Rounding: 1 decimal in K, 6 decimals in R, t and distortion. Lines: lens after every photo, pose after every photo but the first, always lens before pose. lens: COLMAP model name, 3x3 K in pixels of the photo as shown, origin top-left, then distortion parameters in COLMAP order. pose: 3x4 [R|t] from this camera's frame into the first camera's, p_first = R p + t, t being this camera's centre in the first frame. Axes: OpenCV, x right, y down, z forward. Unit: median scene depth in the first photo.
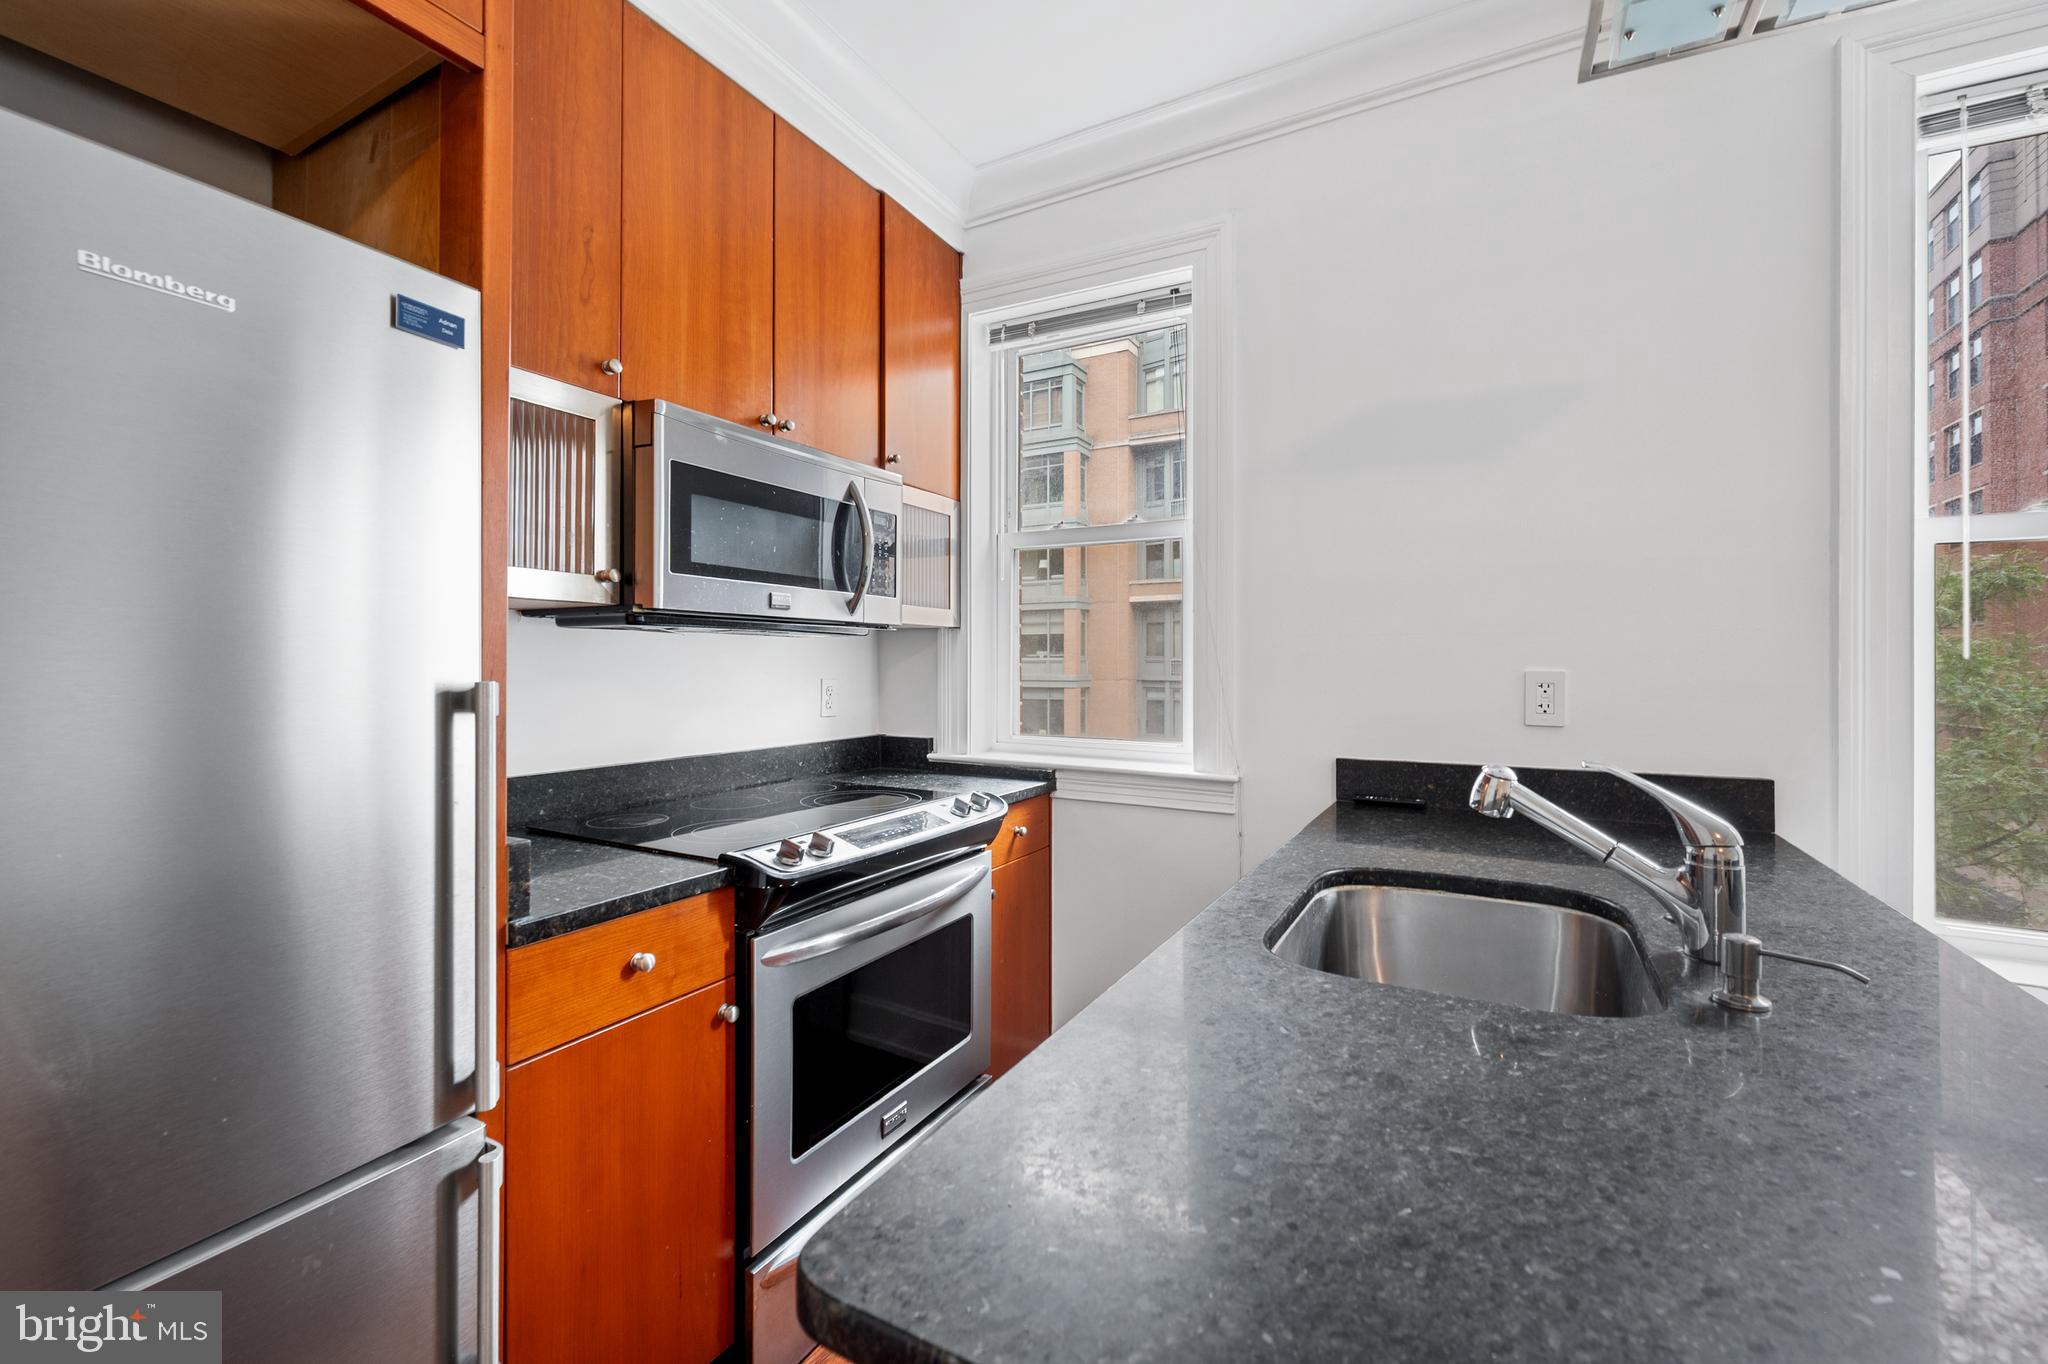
lens RADIAL K [[849.9, 0, 1025.4], [0, 849.9, 661.4], [0, 0, 1]] dist [-0.001236, -0.000301]
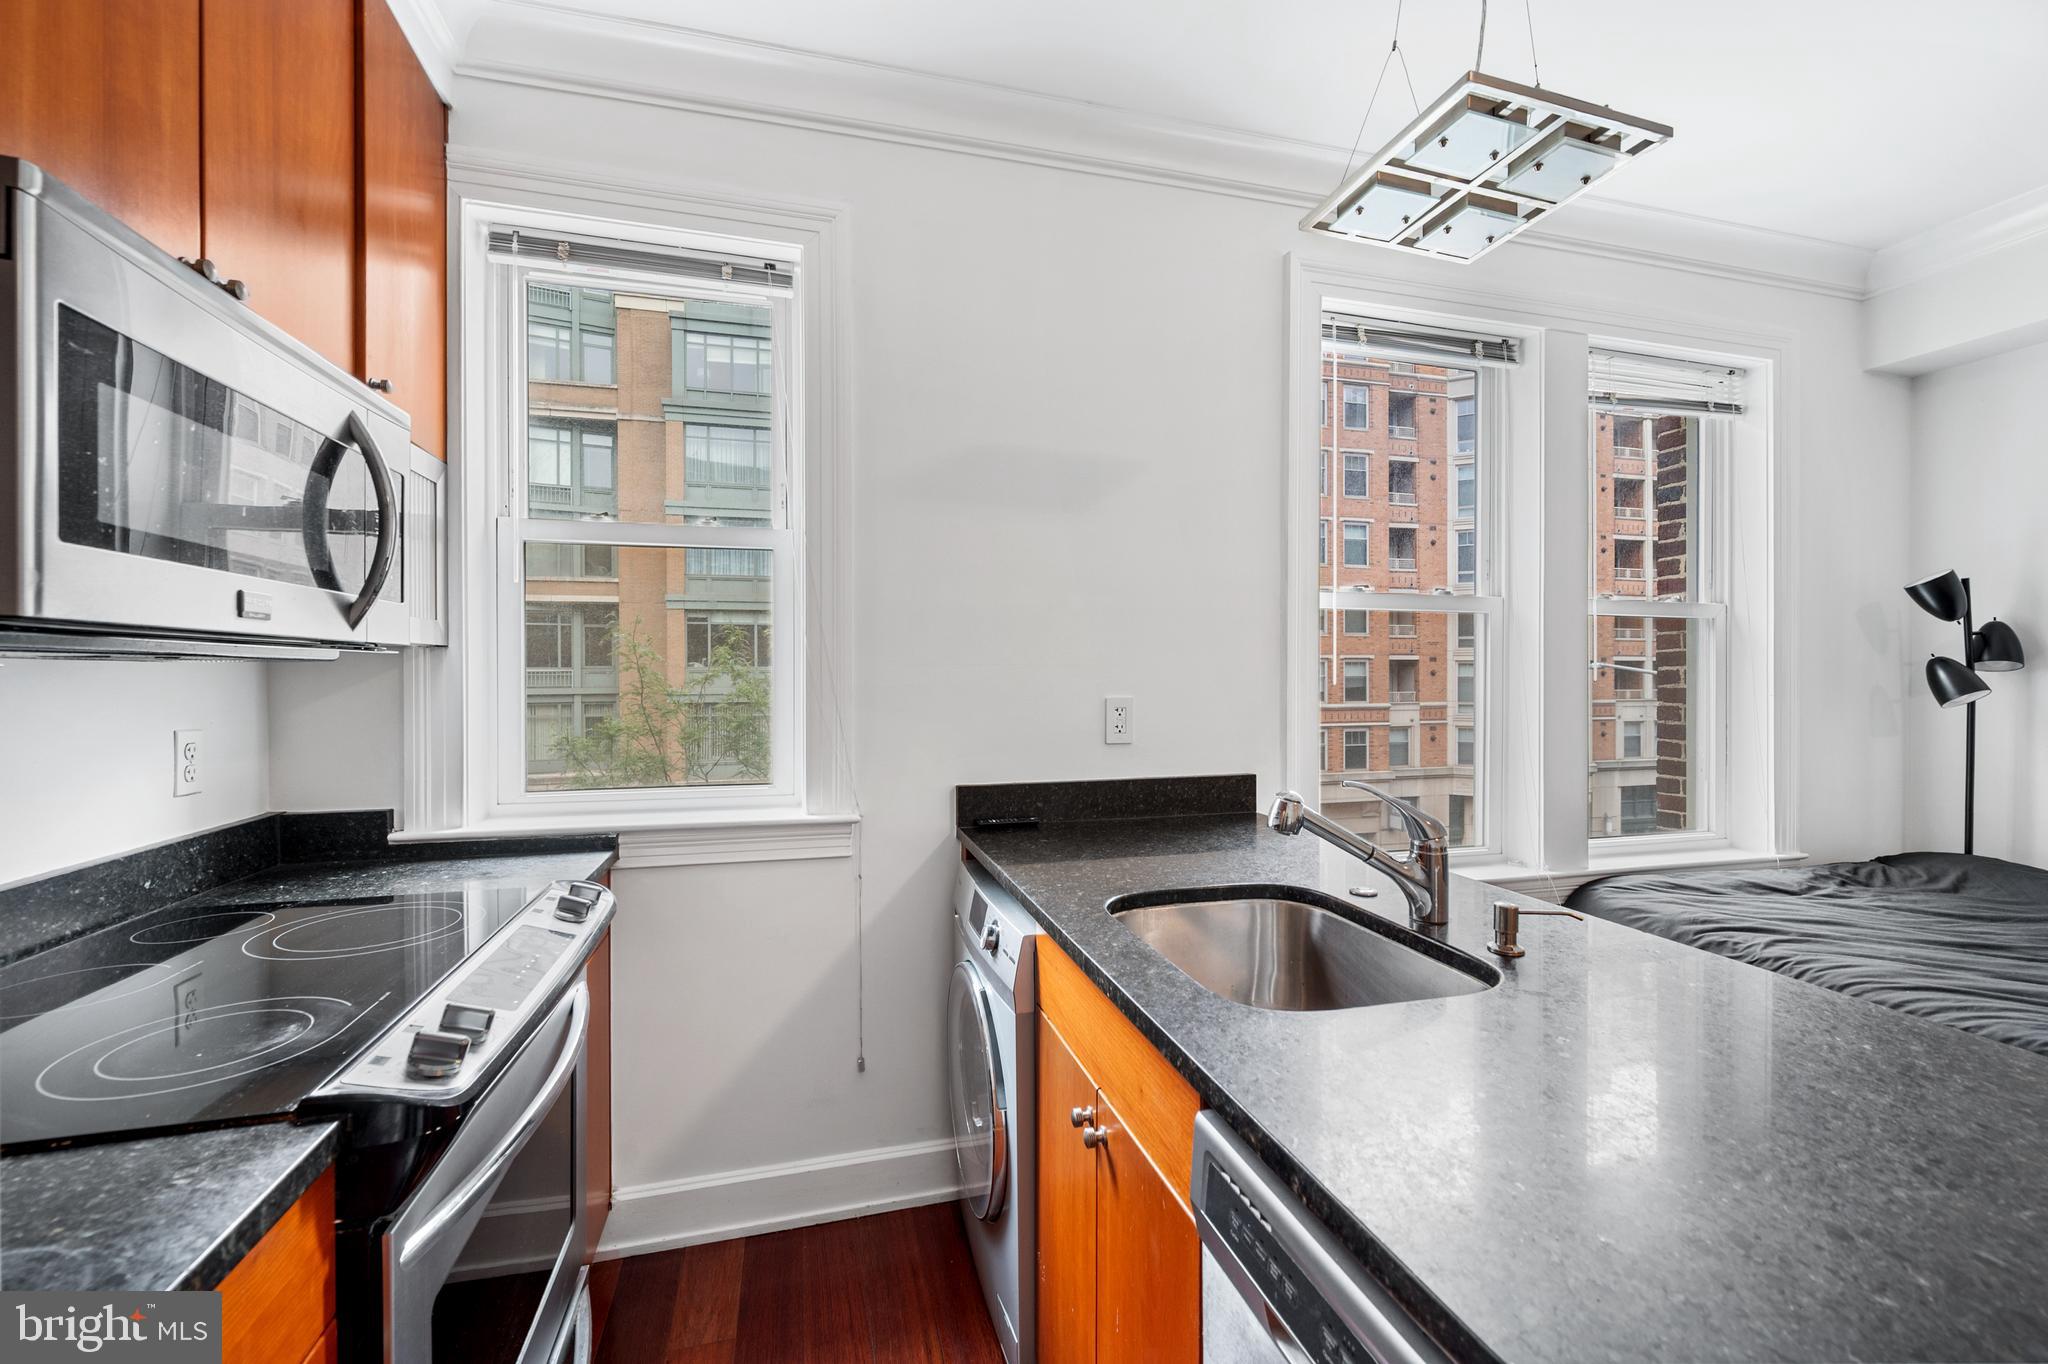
lens RADIAL K [[847.3, 0, 1024.1], [0, 847.3, 672.2], [0, 0, 1]] dist [0.001405, 0.000014]
pose [[0.718286, -0.002592, 0.695743, -0.308236], [0.001717, 0.999997, 0.001953, -0.026257], [-0.695746, -0.000208, 0.718288, 0.245726]]
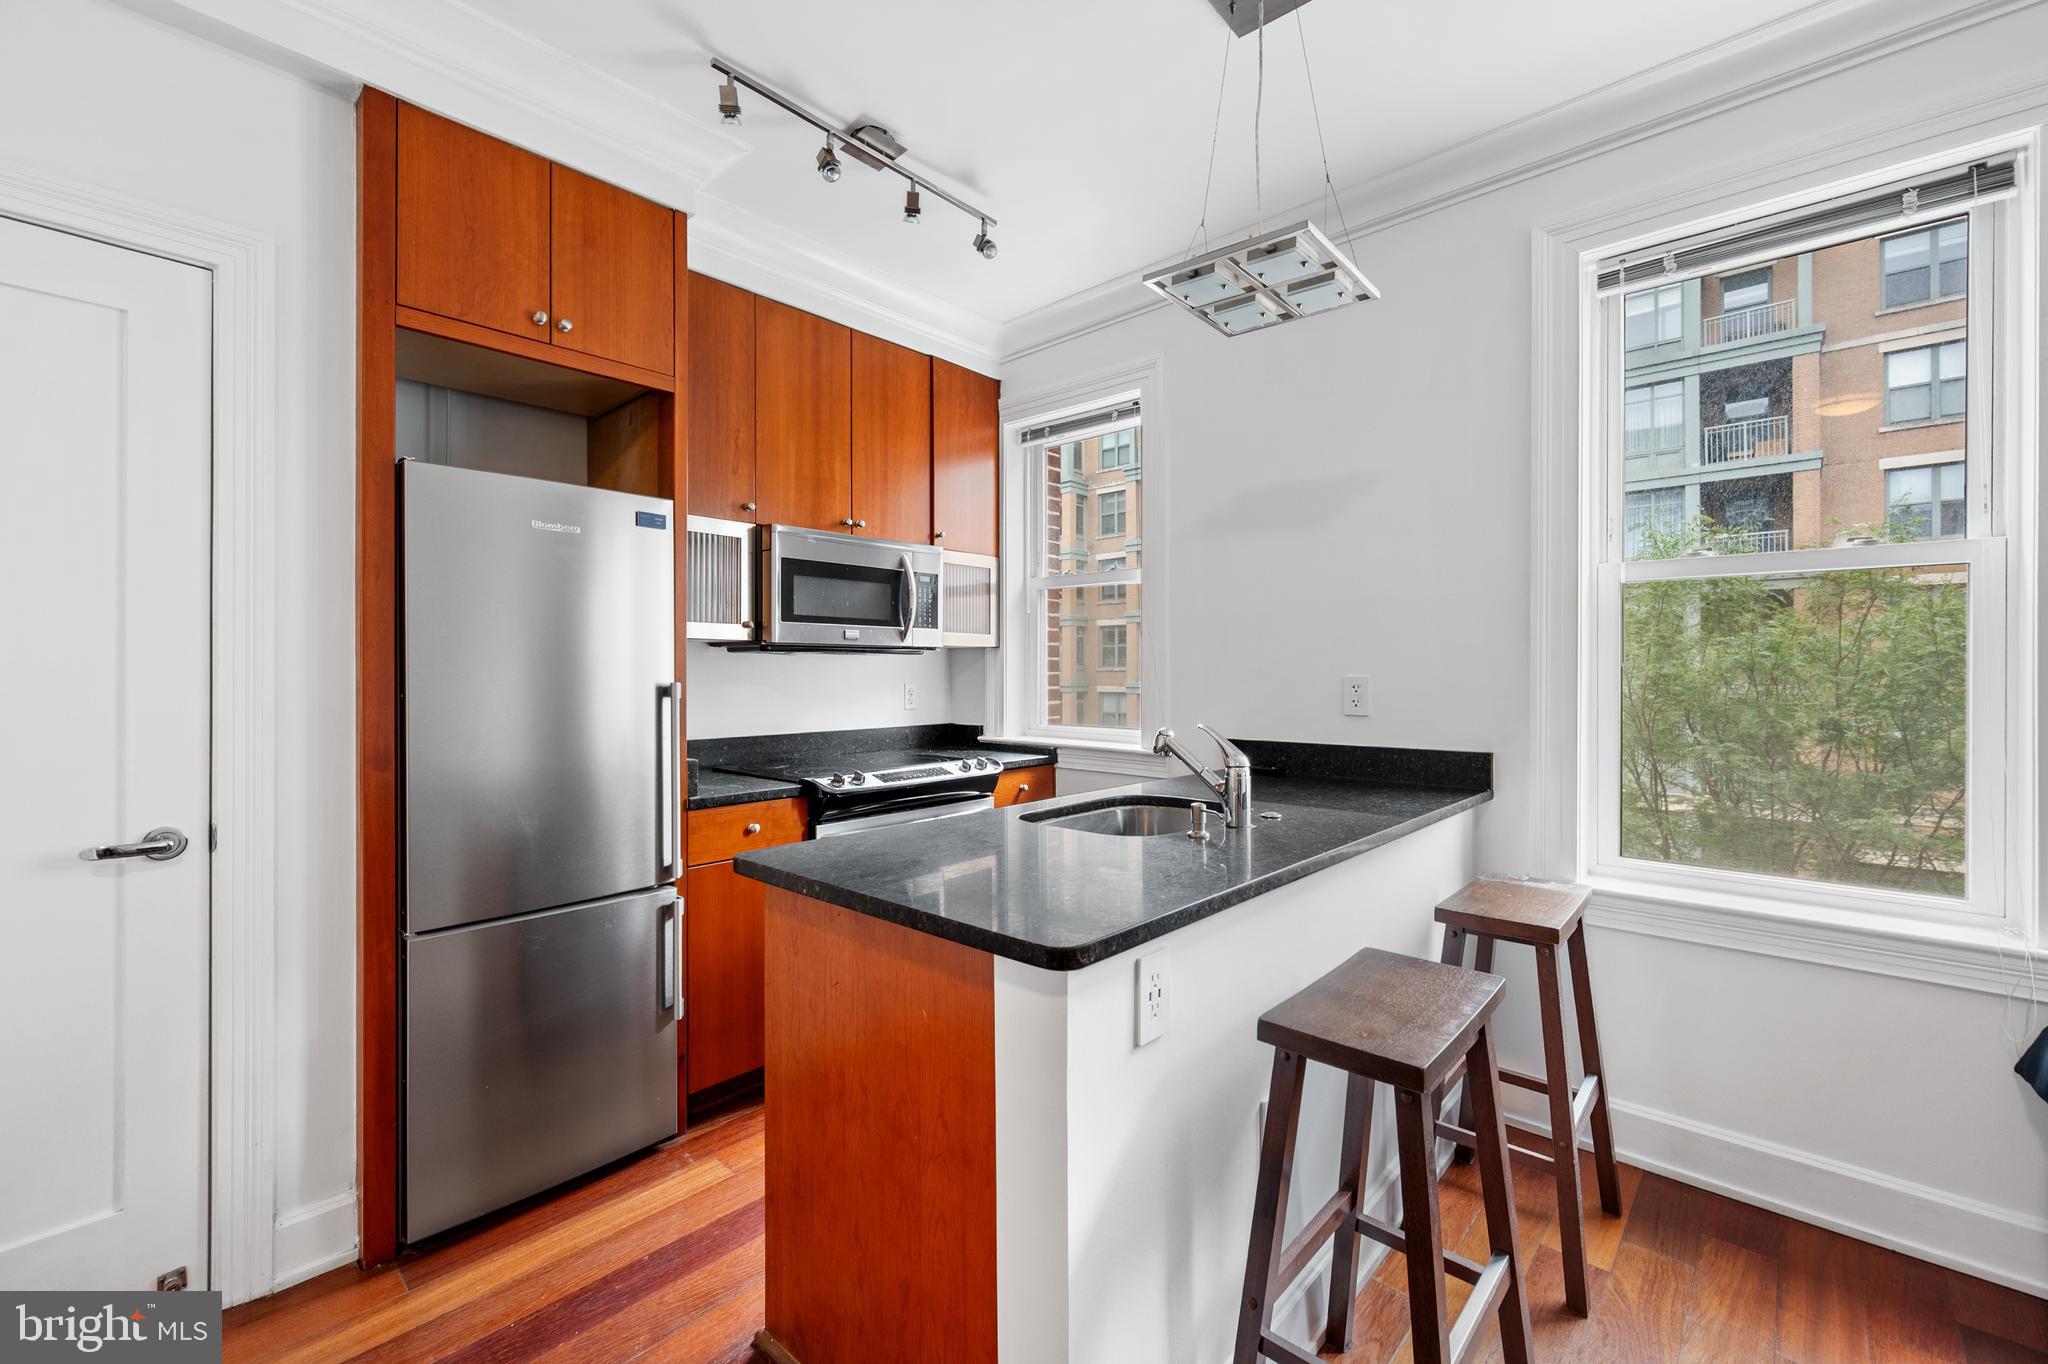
lens RADIAL K [[847.3, 0, 1024.1], [0, 847.3, 672.2], [0, 0, 1]] dist [0.001405, 0.000014]
pose [[0.971878, -0.004154, -0.235449, 0.410142], [0.004902, 0.999985, 0.002592, -0.002146], [0.235435, -0.003673, 0.971883, -0.495541]]
